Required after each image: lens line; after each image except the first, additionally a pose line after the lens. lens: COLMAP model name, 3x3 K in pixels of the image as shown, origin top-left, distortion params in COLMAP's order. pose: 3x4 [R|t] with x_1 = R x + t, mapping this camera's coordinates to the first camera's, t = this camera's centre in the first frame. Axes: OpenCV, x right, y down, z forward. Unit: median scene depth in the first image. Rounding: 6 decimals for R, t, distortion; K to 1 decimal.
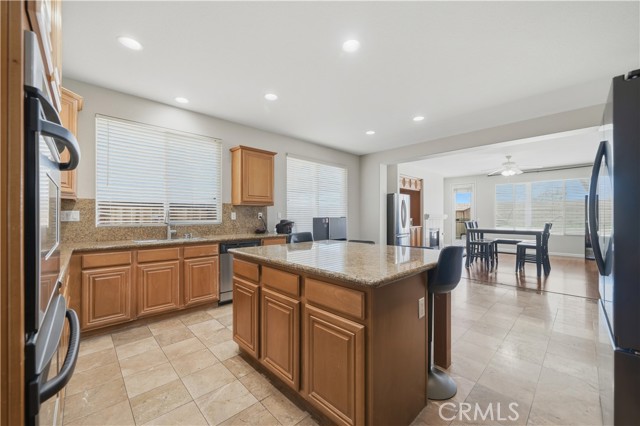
lens RADIAL K [[252.2, 0, 319.8], [0, 252.2, 215.8], [0, 0, 1]] dist [0.004412, 0.000065]
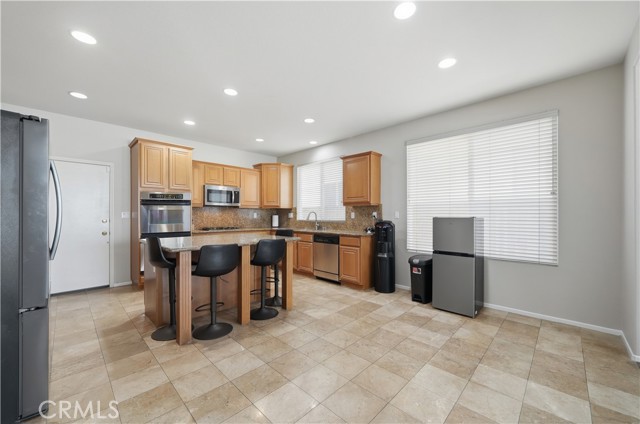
lens RADIAL K [[252.2, 0, 319.0], [0, 252.2, 215.1], [0, 0, 1]] dist [0.004412, 0.000065]
pose [[0.029185, 0.000972, -0.999574, 0.572313], [0.001474, 0.999998, 0.001015, -0.001573], [0.999573, -0.001503, 0.029183, 0.544570]]
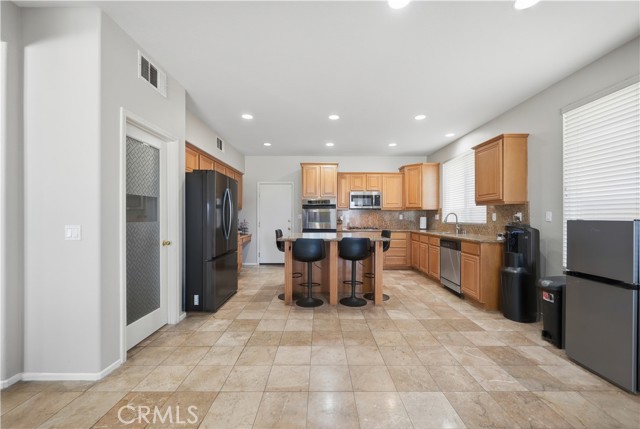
lens RADIAL K [[254.1, 0, 321.8], [0, 254.1, 215.2], [0, 0, 1]] dist [0.000111, 0.000240]
pose [[-0.685319, -0.006437, -0.728214, 0.539969], [-0.002602, 0.999976, -0.006390, 0.000893], [0.728238, -0.002485, -0.685320, 0.799746]]
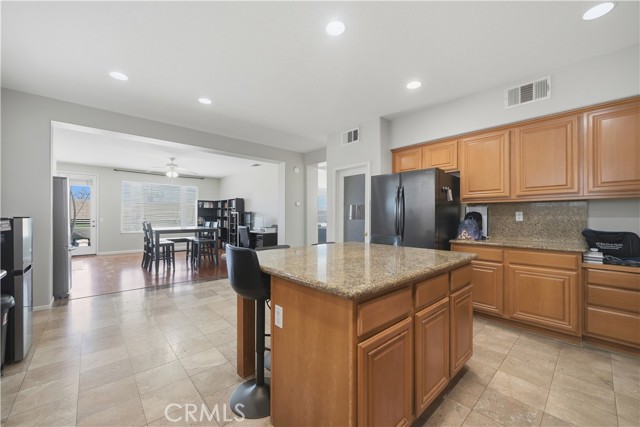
lens RADIAL K [[254.1, 0, 321.5], [0, 254.1, 215.2], [0, 0, 1]] dist [0.000111, 0.000240]
pose [[0.022776, 0.002268, 0.999738, -0.303033], [-0.003684, 0.999991, -0.002185, -0.001729], [-0.999734, -0.003633, 0.022784, 0.387182]]
